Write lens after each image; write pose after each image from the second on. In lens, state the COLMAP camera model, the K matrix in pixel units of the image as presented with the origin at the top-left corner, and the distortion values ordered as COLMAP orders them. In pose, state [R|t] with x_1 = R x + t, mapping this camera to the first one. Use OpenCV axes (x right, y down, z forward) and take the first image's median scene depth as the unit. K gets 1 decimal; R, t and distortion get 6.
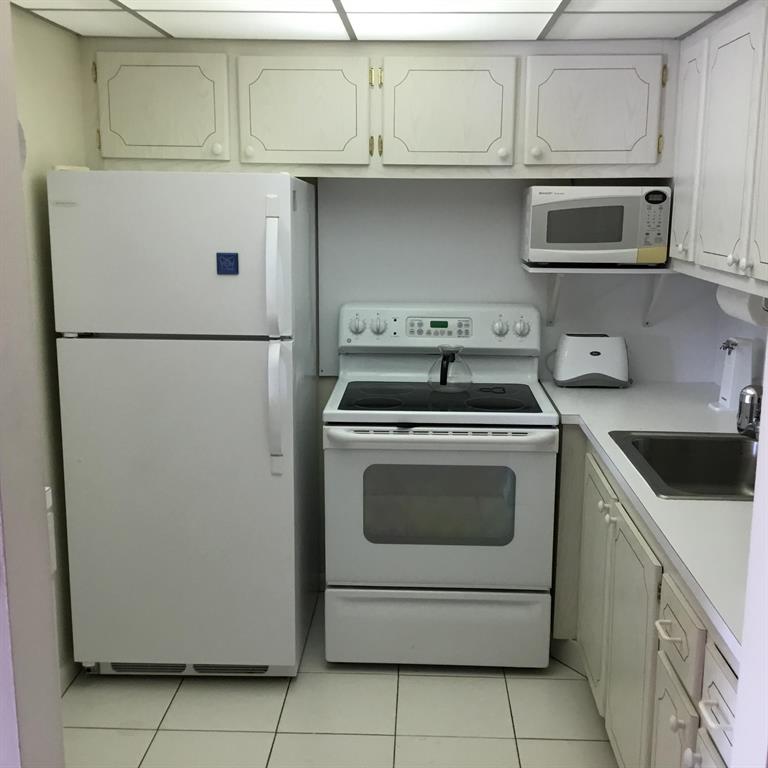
lens RADIAL K [[964.3, 0, 382.7], [0, 964.3, 393.5], [0, 0, 1]] dist [0.138526, -0.256147]
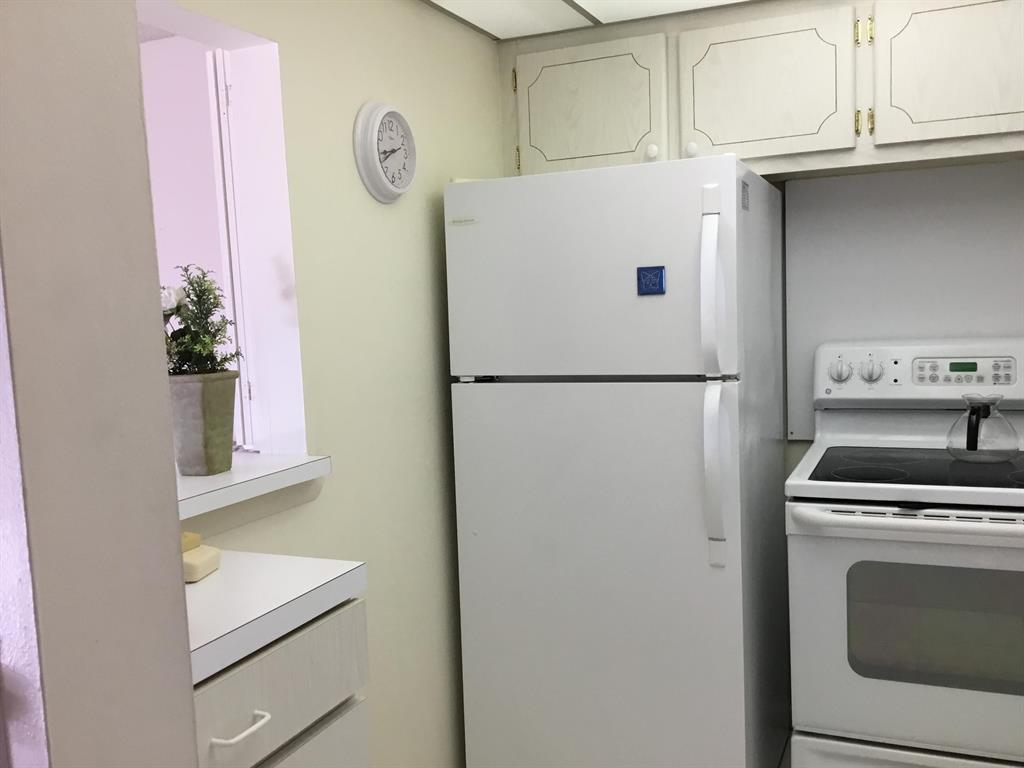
lens RADIAL K [[934.8, 0, 511.9], [0, 934.8, 393.7], [0, 0, 1]] dist [0.126195, -0.252901]
pose [[0.928705, -0.008529, -0.370721, 0.009680], [-0.025882, 0.995806, -0.087748, 0.019567], [0.369914, 0.091087, 0.924590, 0.258390]]
